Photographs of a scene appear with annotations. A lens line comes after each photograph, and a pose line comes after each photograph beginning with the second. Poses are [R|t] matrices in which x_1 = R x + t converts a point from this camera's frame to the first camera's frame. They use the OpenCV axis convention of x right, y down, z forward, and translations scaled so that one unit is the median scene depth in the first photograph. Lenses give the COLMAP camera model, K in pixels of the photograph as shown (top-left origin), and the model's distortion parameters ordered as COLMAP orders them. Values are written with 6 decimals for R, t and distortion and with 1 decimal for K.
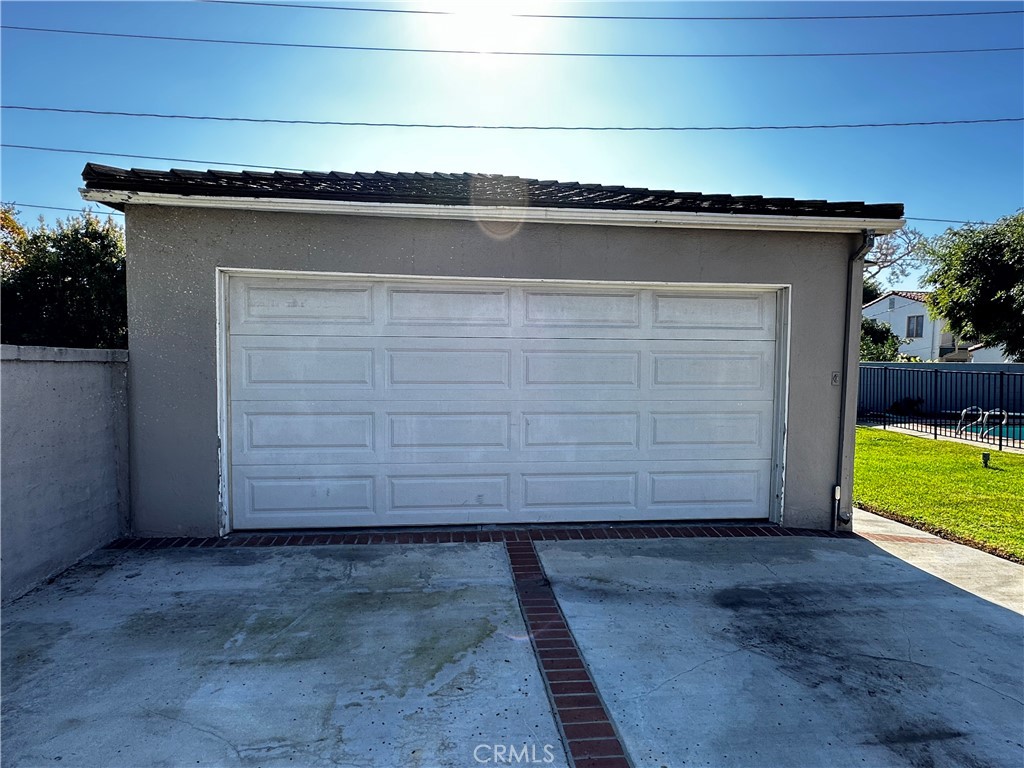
lens RADIAL K [[572.8, 0, 513.8], [0, 572.8, 382.4], [0, 0, 1]] dist [-0.001576, -0.002268]
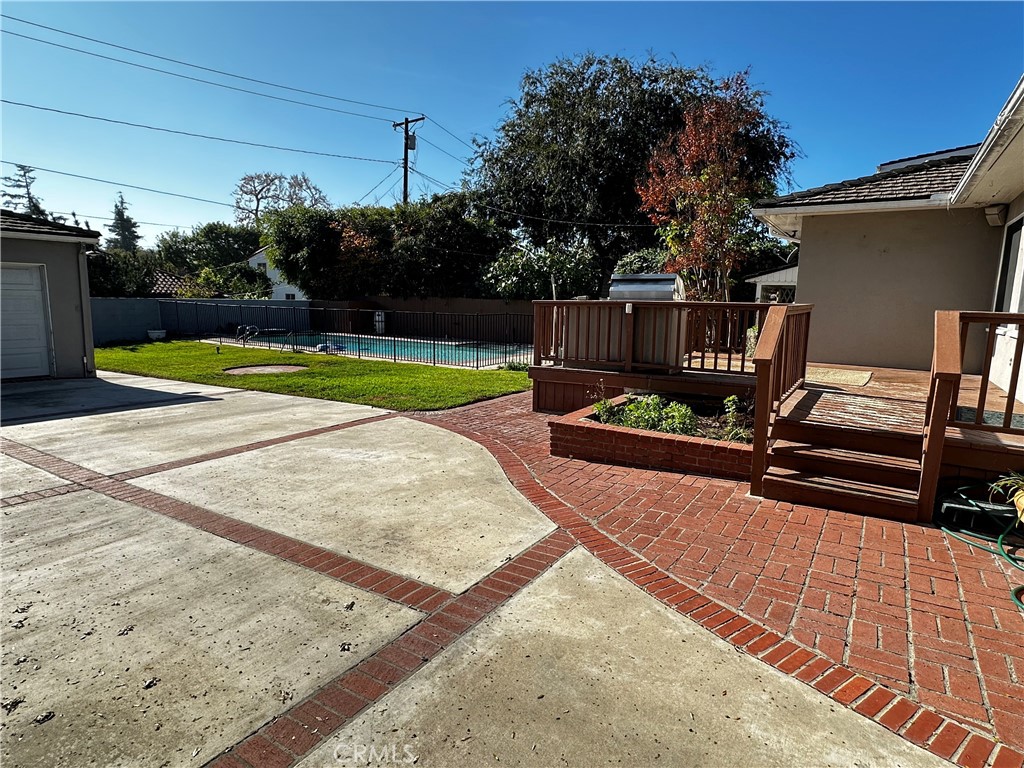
lens RADIAL K [[572.8, 0, 513.8], [0, 572.8, 382.4], [0, 0, 1]] dist [-0.001576, -0.002268]
pose [[0.627045, -0.111365, 0.770981, -0.112564], [0.024975, 0.992094, 0.122990, 0.048019], [-0.778582, -0.057865, 0.624869, -1.663625]]
